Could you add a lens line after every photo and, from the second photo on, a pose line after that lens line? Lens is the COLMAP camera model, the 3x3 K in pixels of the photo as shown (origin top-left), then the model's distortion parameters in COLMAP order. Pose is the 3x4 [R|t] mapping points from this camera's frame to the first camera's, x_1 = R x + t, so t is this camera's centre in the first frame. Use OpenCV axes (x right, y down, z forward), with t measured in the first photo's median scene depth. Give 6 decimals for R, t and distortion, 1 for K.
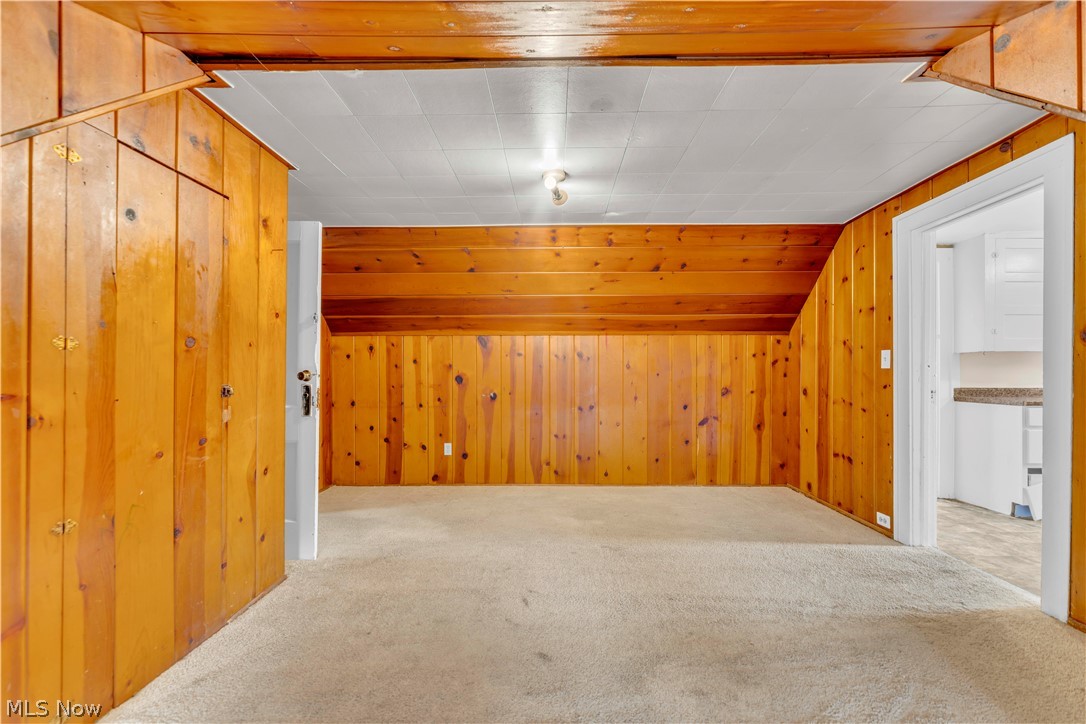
lens RADIAL K [[438.2, 0, 547.2], [0, 438.2, 366.3], [0, 0, 1]] dist [0.001829, 0.000184]
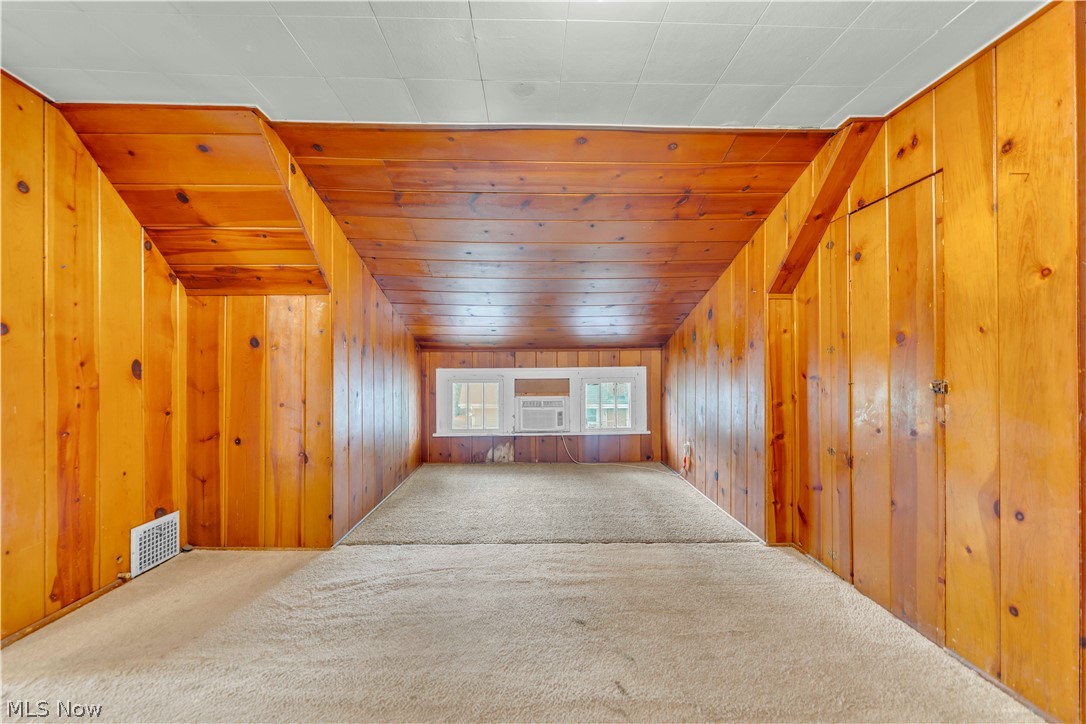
lens RADIAL K [[438.2, 0, 547.2], [0, 438.2, 366.3], [0, 0, 1]] dist [0.001829, 0.000184]
pose [[-0.998089, -0.000744, -0.061786, 0.127725], [-0.000181, 0.999958, -0.009125, 0.022725], [0.061790, -0.009096, -0.998048, 1.867941]]
